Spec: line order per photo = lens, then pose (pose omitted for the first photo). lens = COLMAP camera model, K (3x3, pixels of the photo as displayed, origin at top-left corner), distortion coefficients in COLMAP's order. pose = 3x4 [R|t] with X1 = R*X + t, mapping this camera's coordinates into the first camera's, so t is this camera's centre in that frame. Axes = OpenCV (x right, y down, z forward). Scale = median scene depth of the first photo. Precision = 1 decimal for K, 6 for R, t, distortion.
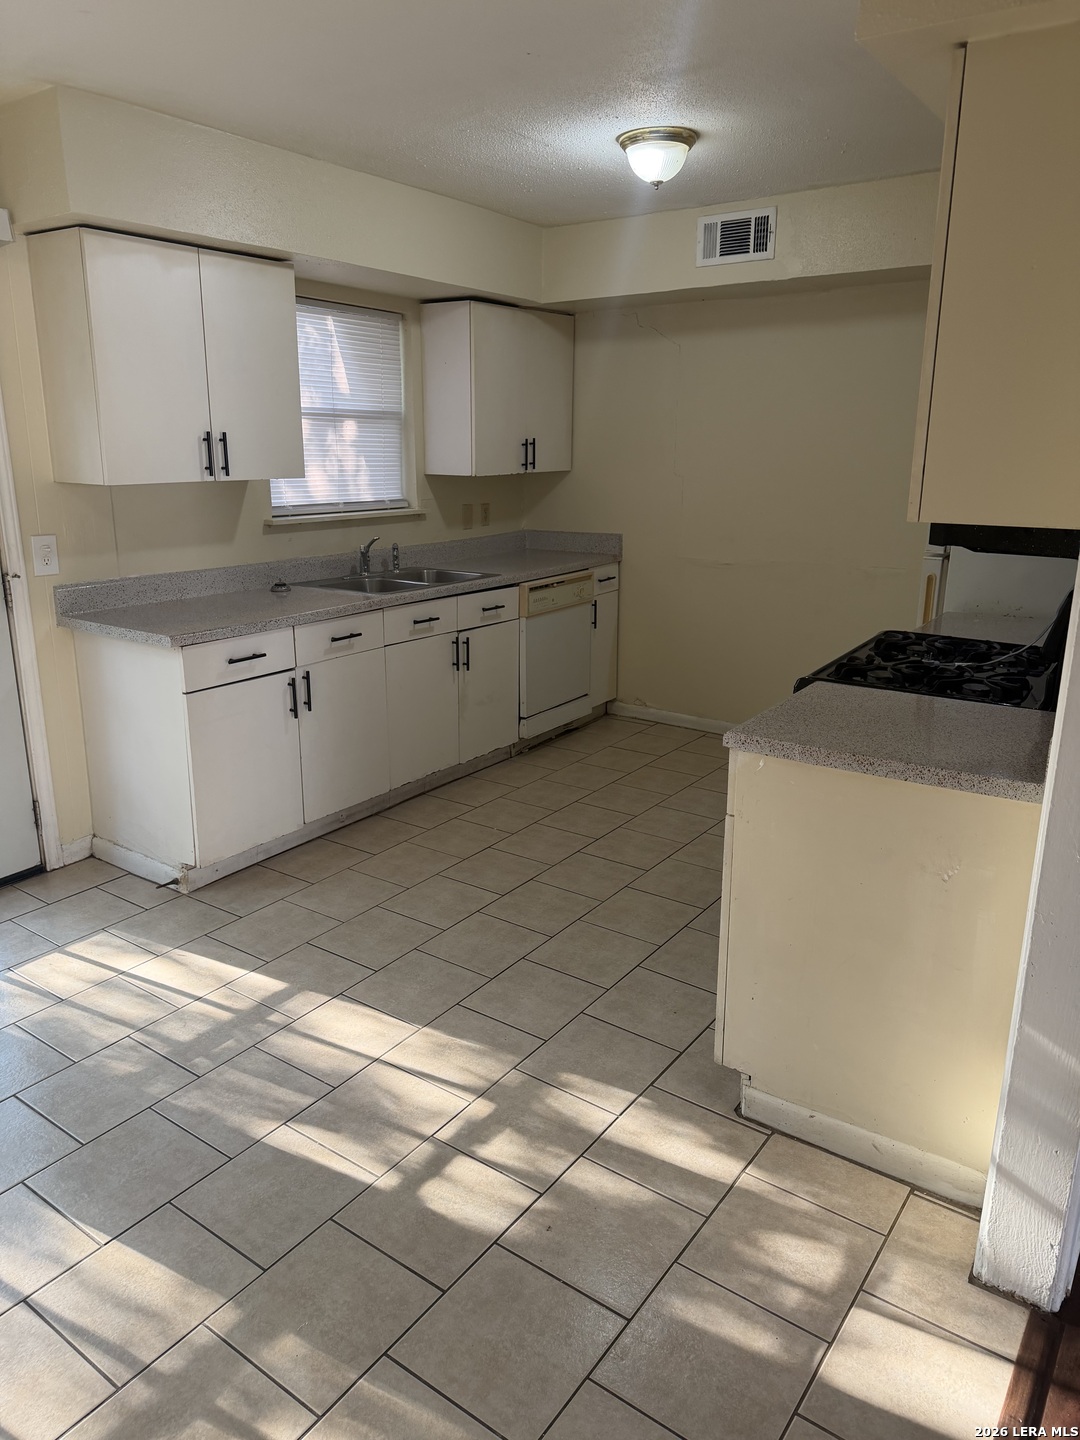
lens RADIAL K [[1004.3, 0, 575.0], [0, 1004.3, 720.2], [0, 0, 1]] dist [0.071393, -0.049010]
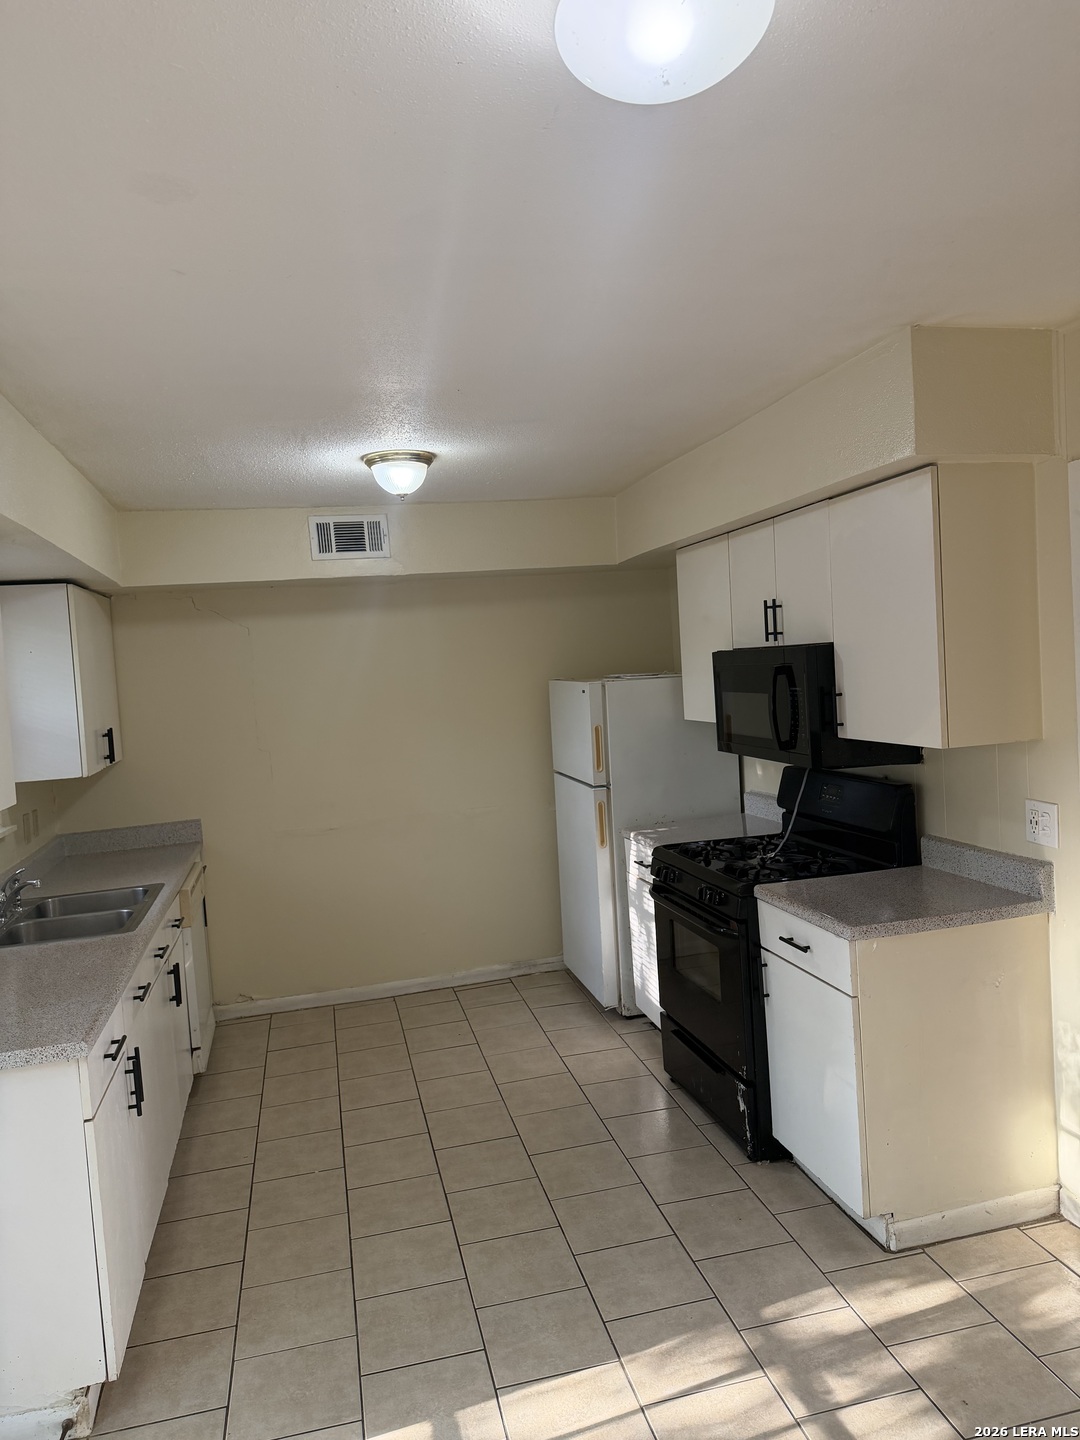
lens RADIAL K [[1020.5, 0, 534.5], [0, 1020.5, 712.3], [0, 0, 1]] dist [0.014976, -0.003716]
pose [[0.658858, -0.082325, 0.747749, -0.558472], [0.264008, 0.956075, -0.127362, -0.100843], [-0.704418, 0.281325, 0.651652, 0.196346]]
